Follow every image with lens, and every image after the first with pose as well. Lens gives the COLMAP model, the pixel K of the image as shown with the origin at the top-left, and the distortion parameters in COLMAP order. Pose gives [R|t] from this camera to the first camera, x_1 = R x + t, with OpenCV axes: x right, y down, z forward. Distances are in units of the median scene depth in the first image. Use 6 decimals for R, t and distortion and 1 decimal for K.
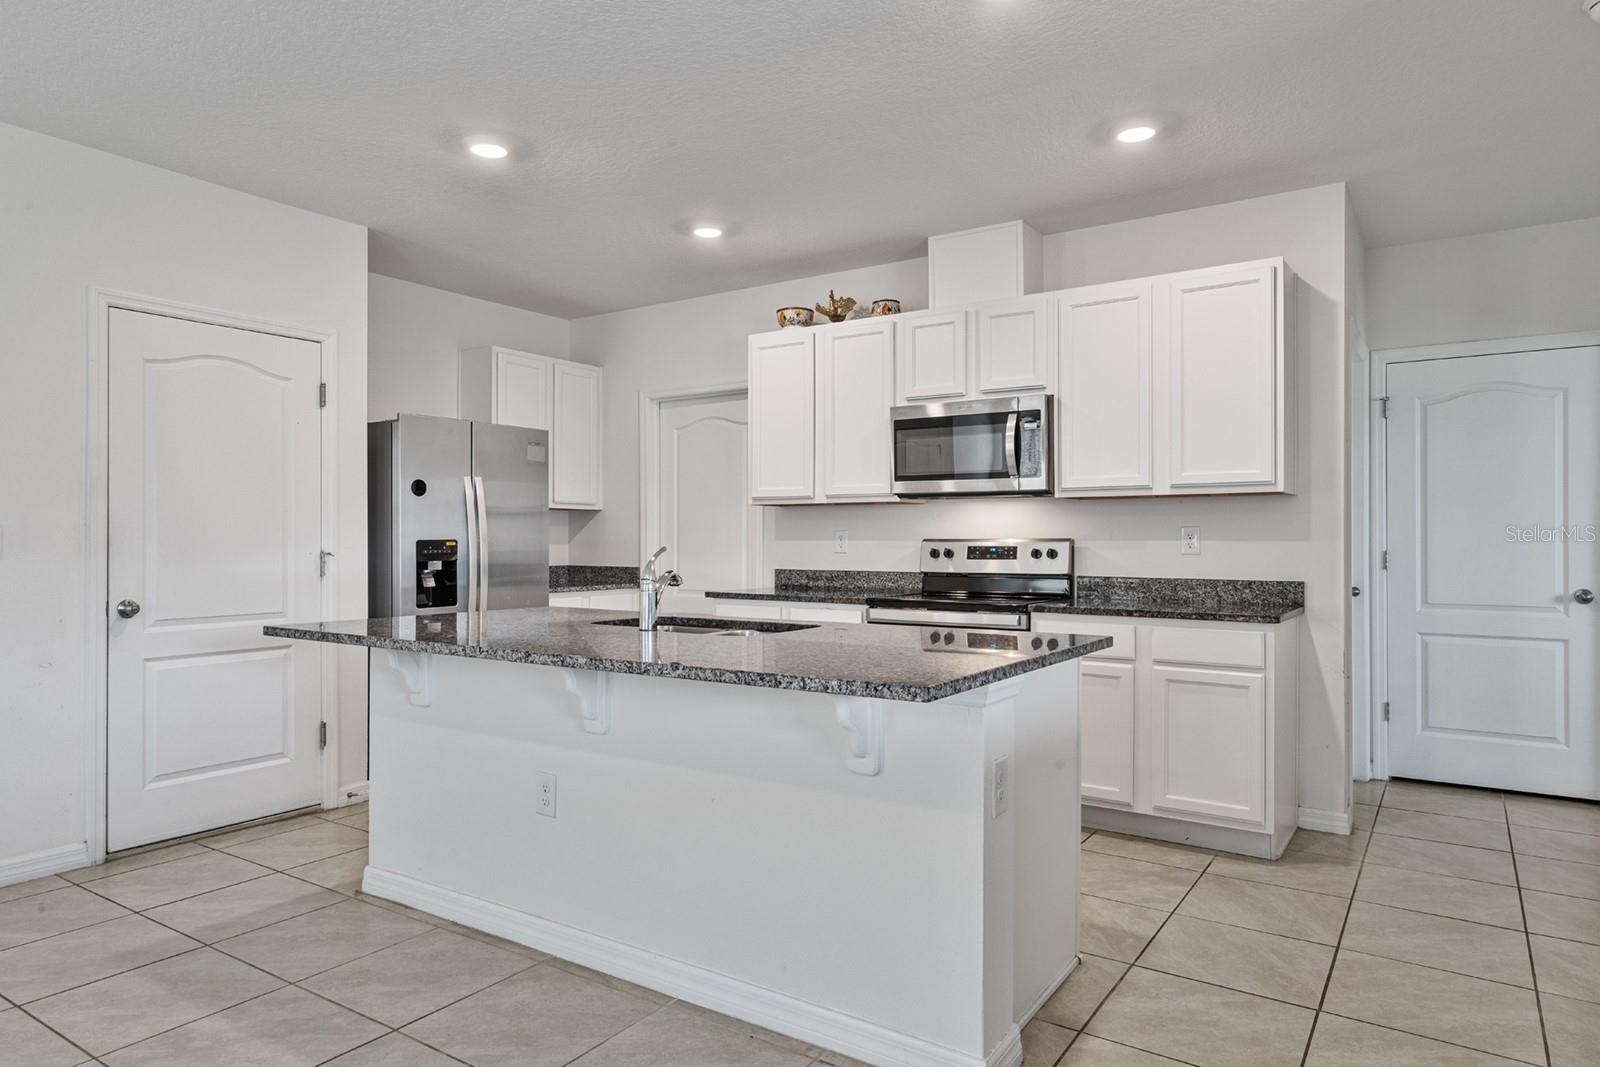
lens RADIAL K [[982.8, 0, 800.0], [0, 982.8, 533.5], [0, 0, 1]] dist [0.007358, 0.002691]
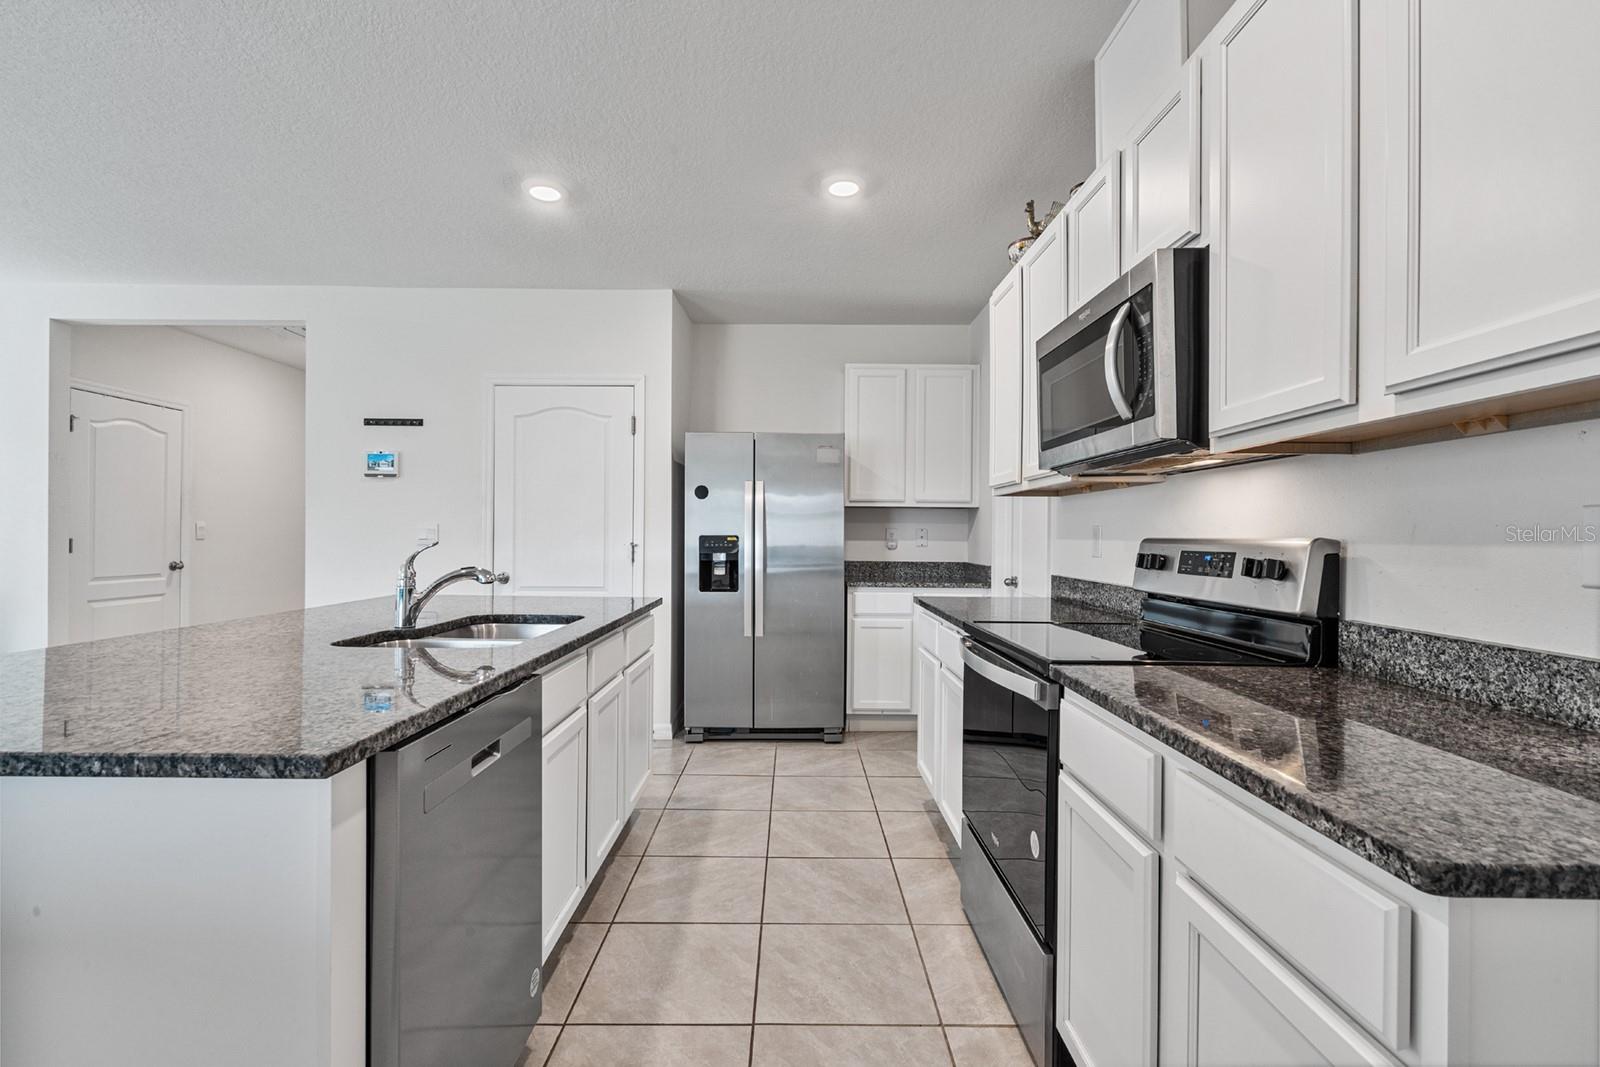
lens RADIAL K [[723.8, 0, 795.1], [0, 723.8, 532.8], [0, 0, 1]] dist [-0.004788, -0.000405]
pose [[0.559756, 0.001749, -0.828656, 0.420779], [-0.003066, 0.999995, 0.000039, 0.003100], [0.828652, 0.002518, 0.559759, 0.602766]]
